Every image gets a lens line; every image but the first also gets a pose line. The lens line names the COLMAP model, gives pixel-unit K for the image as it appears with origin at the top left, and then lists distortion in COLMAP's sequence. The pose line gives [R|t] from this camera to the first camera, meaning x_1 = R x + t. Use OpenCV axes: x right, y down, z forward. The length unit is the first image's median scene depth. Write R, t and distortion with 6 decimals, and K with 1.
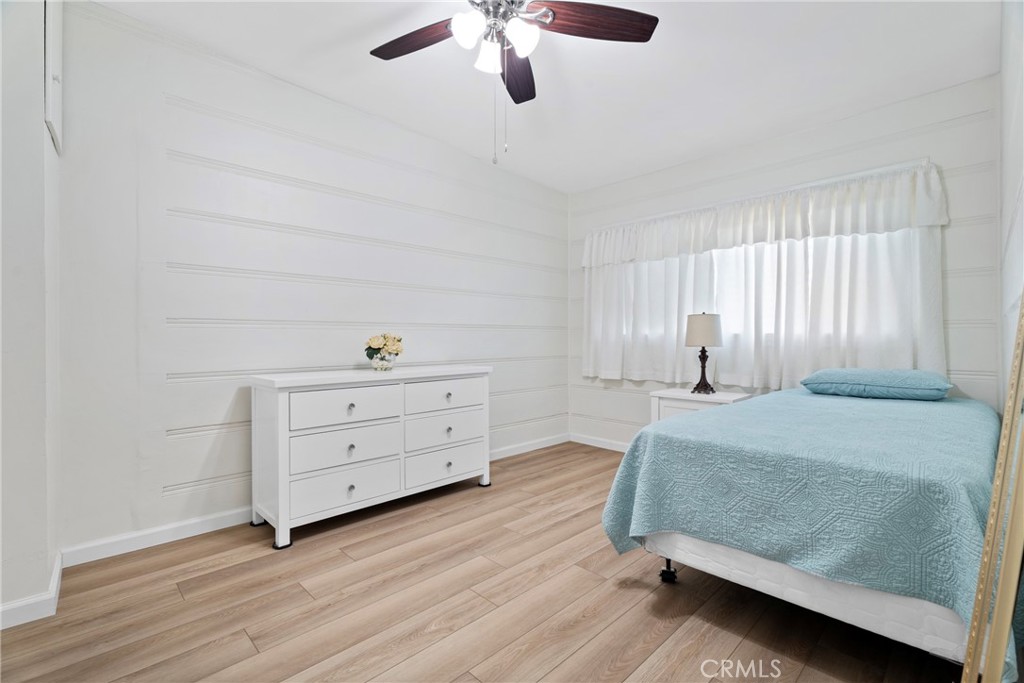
lens RADIAL K [[466.0, 0, 512.2], [0, 466.0, 343.2], [0, 0, 1]] dist [0.005151, 0.000607]
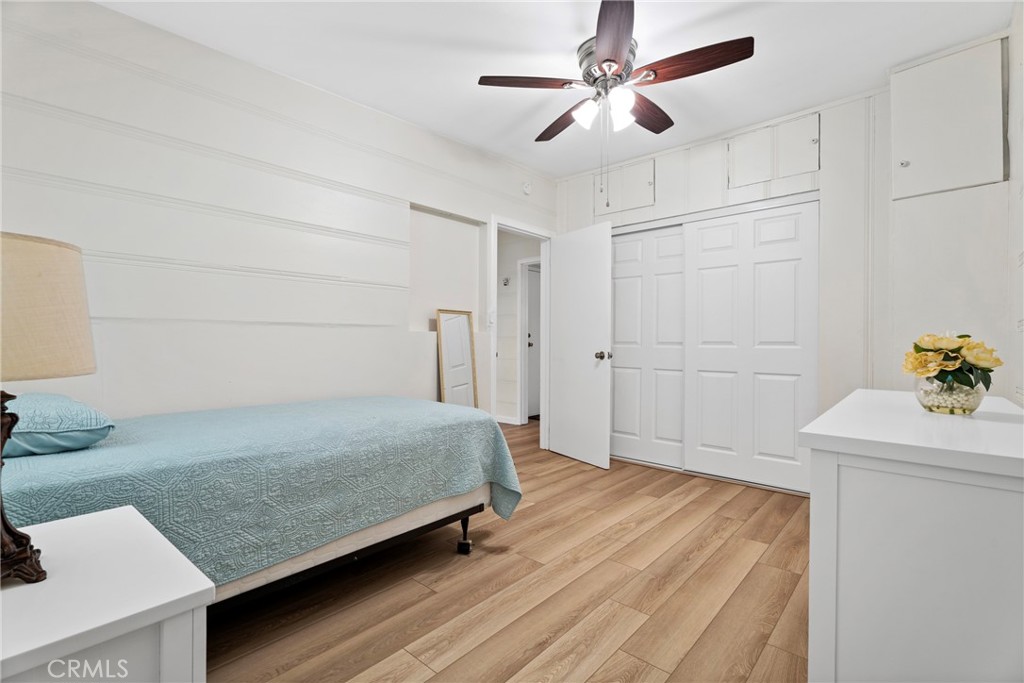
lens RADIAL K [[466.0, 0, 511.7], [0, 466.0, 342.7], [0, 0, 1]] dist [0.005151, 0.000607]
pose [[-0.997792, -0.004001, -0.066292, 0.287037], [-0.004553, 0.999956, 0.008175, -0.021133], [0.066256, 0.008458, -0.997767, 2.094289]]
